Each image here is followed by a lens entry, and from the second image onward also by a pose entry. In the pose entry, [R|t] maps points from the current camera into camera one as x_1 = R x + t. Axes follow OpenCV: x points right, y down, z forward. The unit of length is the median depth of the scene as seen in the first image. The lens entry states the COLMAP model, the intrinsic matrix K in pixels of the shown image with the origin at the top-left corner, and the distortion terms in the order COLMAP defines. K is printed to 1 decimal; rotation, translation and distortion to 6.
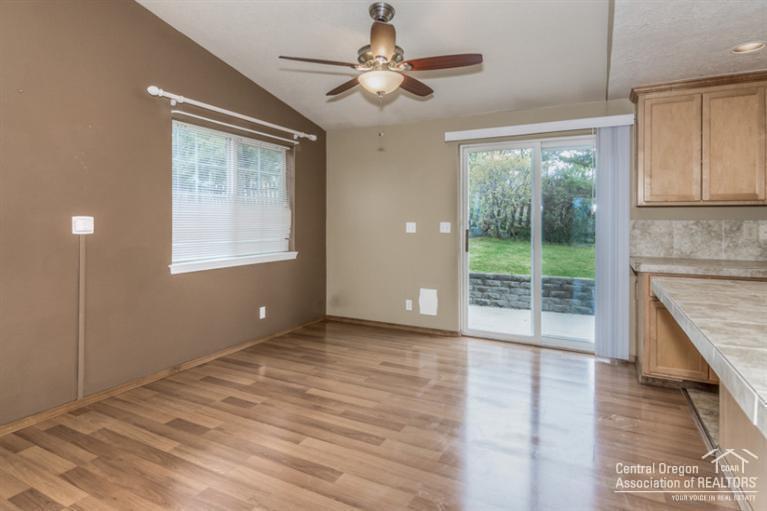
lens RADIAL K [[410.5, 0, 382.9], [0, 410.5, 218.1], [0, 0, 1]] dist [0.003216, -0.000136]
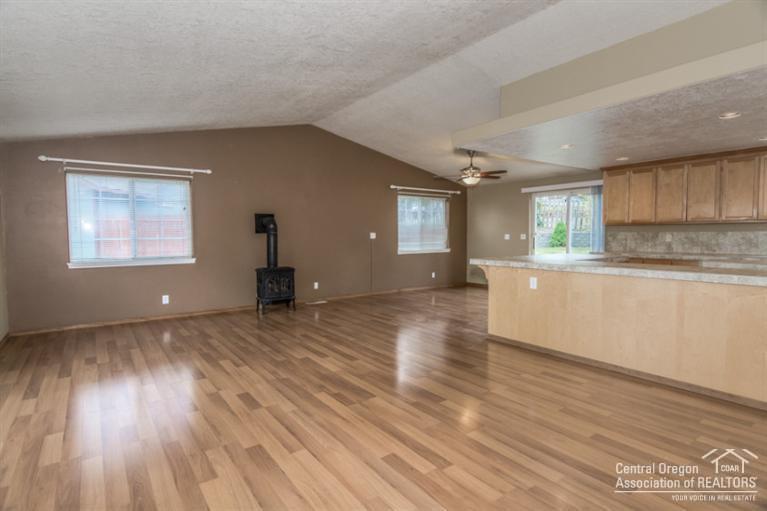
lens RADIAL K [[402.0, 0, 380.8], [0, 402.0, 255.6], [0, 0, 1]] dist [0.001189, 0.000013]
pose [[0.889490, 0.019035, -0.456558, 0.543201], [0.007328, 0.998409, 0.055904, 0.000891], [0.456896, -0.053071, 0.887935, -1.289042]]
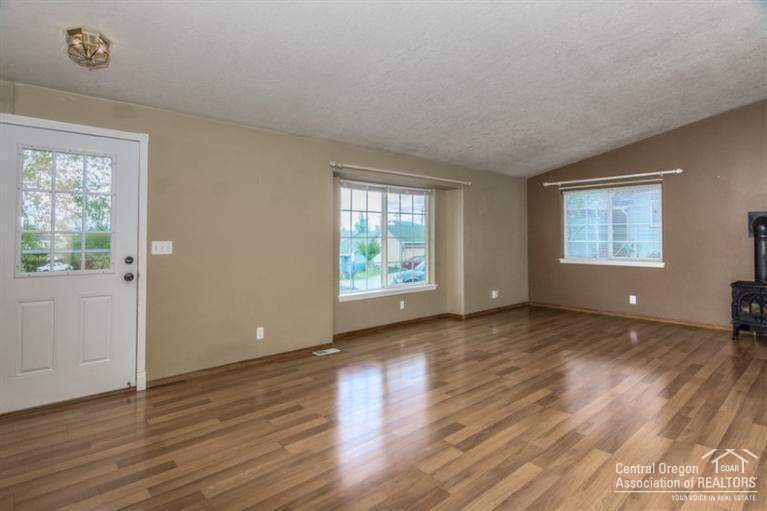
lens RADIAL K [[405.9, 0, 378.3], [0, 405.9, 228.5], [0, 0, 1]] dist [0.001746, 0.000179]
pose [[-0.362475, -0.022308, -0.931727, 1.058370], [0.001881, 0.999694, -0.024667, 0.000776], [0.931992, -0.010694, -0.362322, -0.587165]]
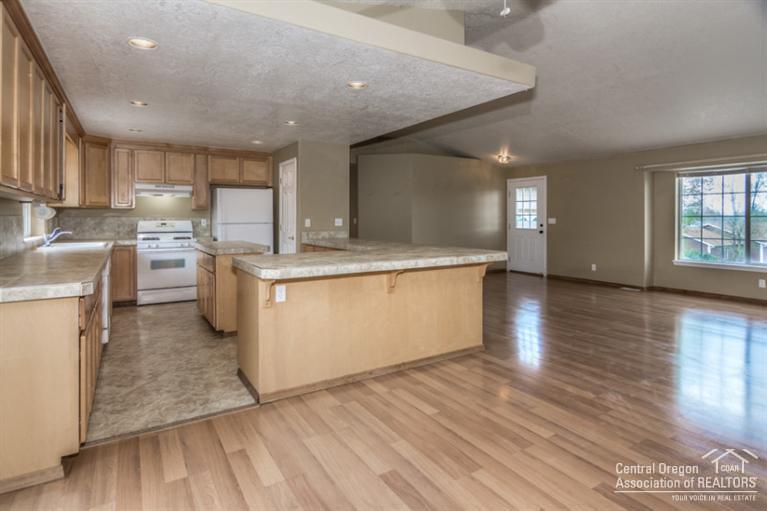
lens RADIAL K [[410.5, 0, 382.9], [0, 410.5, 218.1], [0, 0, 1]] dist [0.003216, -0.000136]
pose [[-0.853017, -0.001316, 0.521881, -0.098856], [-0.001681, 0.999999, -0.000227, 0.008393], [-0.521880, -0.001071, -0.853018, 1.160311]]
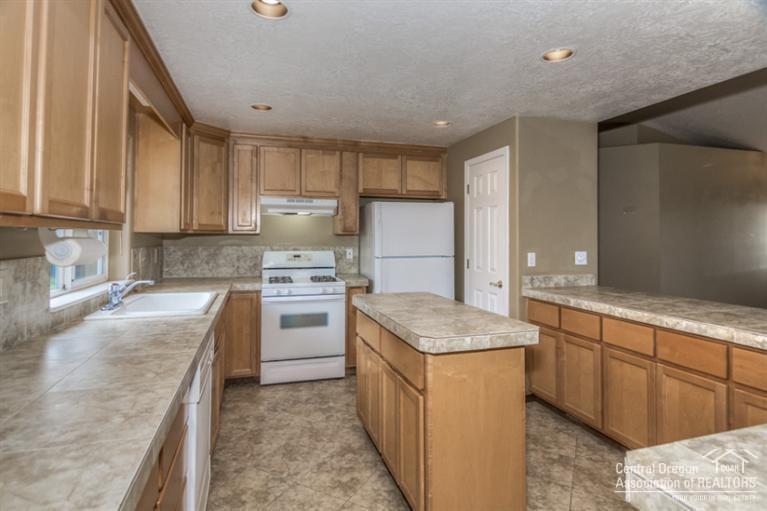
lens RADIAL K [[388.9, 0, 376.2], [0, 388.9, 224.2], [0, 0, 1]] dist [-0.000360, -0.000494]
pose [[-0.692899, 0.019731, 0.720764, 0.659405], [-0.005852, 0.999439, -0.032985, -0.022768], [-0.721011, -0.027074, -0.692395, 0.760820]]
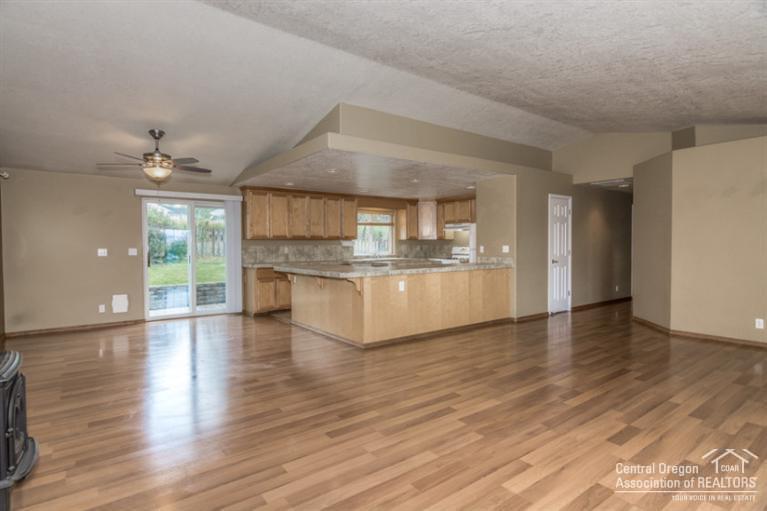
lens RADIAL K [[402.0, 0, 380.8], [0, 402.0, 255.6], [0, 0, 1]] dist [0.001189, 0.000013]
pose [[0.445037, -0.028764, 0.895050, -0.969693], [0.005111, 0.999549, 0.029581, -0.002524], [-0.895498, -0.008590, 0.444984, -0.589256]]
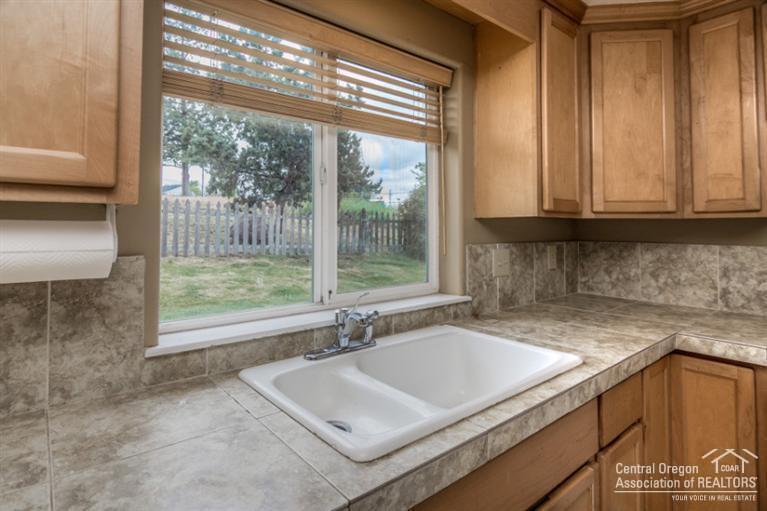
lens RADIAL K [[410.5, 0, 382.9], [0, 410.5, 218.1], [0, 0, 1]] dist [0.003216, -0.000136]
pose [[0.392594, 0.021971, 0.919450, 1.077129], [-0.002406, 0.999736, -0.022862, -0.016607], [-0.919709, 0.006763, 0.392543, 0.461913]]
